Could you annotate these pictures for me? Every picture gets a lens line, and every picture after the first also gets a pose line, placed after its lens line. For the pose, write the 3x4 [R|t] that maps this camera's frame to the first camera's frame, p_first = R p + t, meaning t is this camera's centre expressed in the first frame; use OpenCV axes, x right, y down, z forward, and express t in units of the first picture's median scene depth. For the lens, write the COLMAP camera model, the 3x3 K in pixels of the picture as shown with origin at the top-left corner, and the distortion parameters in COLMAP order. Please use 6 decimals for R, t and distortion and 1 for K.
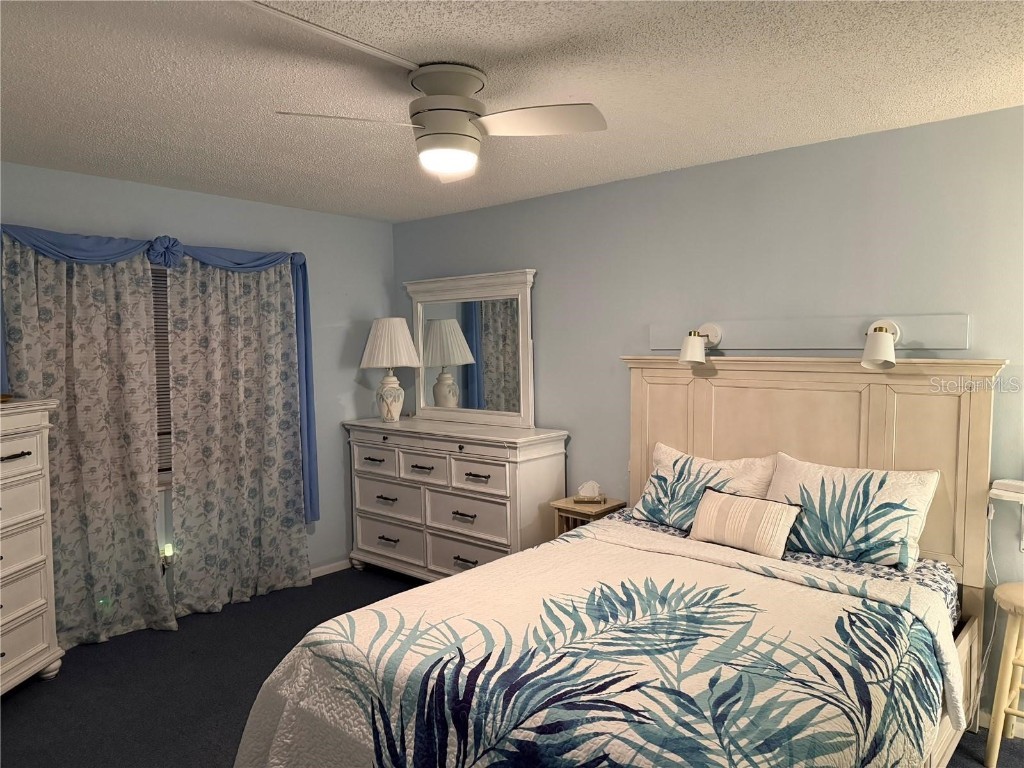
lens RADIAL K [[721.3, 0, 516.0], [0, 721.3, 395.0], [0, 0, 1]] dist [0.088886, -0.168140]
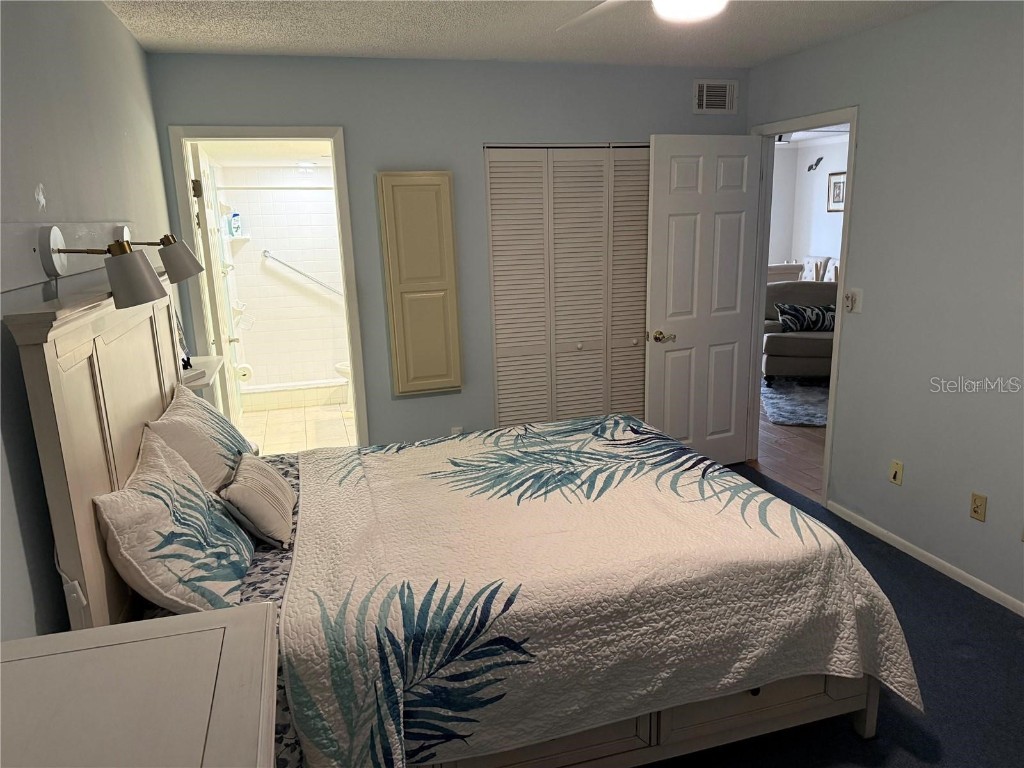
lens RADIAL K [[702.2, 0, 501.9], [0, 702.2, 383.0], [0, 0, 1]] dist [0.154670, -0.300194]
pose [[-0.841298, -0.094303, 0.532283, -0.407551], [0.071589, 0.956557, 0.282619, -0.185067], [-0.535811, 0.275872, -0.797998, 2.022872]]
